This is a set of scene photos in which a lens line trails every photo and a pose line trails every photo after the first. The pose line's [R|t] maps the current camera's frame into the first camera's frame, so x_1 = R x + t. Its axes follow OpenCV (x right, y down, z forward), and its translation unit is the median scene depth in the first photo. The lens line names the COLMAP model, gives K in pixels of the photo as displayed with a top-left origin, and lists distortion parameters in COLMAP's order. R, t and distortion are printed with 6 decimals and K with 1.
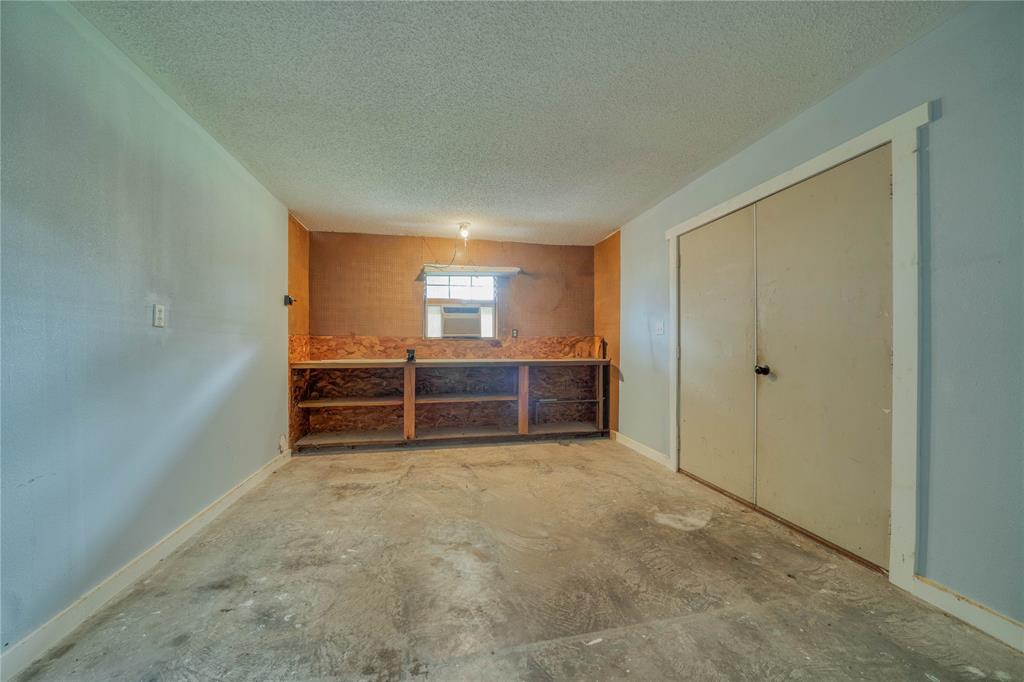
lens RADIAL K [[370.7, 0, 502.4], [0, 370.7, 341.7], [0, 0, 1]] dist [-0.014608, 0.000230]
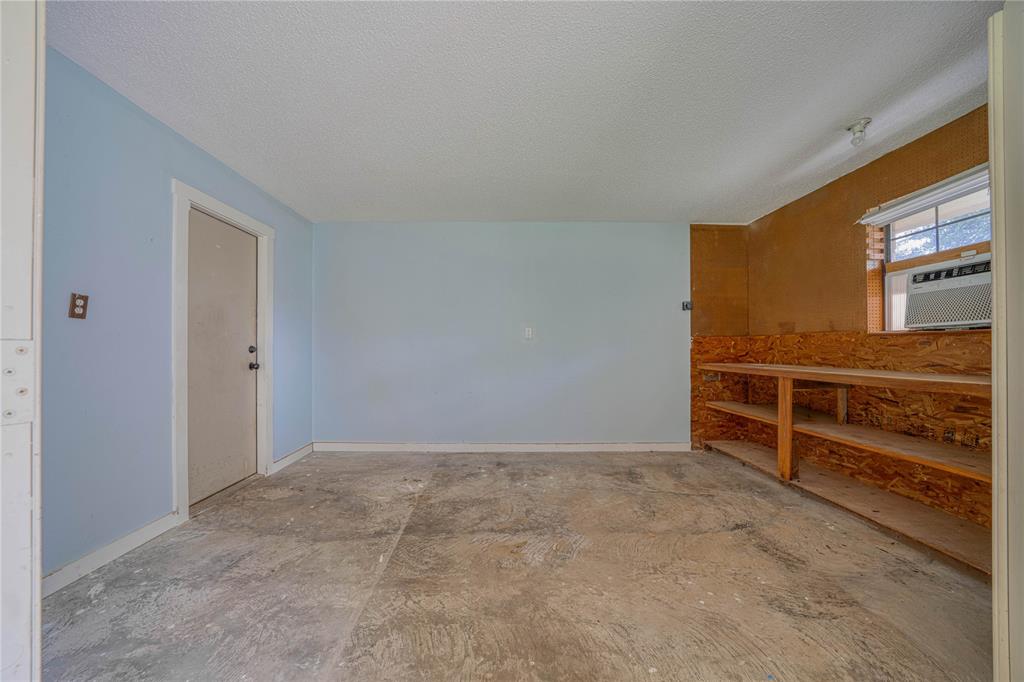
lens RADIAL K [[366.5, 0, 501.8], [0, 366.5, 348.2], [0, 0, 1]] dist [-0.014270, 0.002662]
pose [[-0.193357, -0.002806, -0.981124, 0.908988], [0.013514, 0.999893, -0.005523, 0.018659], [0.981035, -0.014327, -0.193299, 1.029728]]
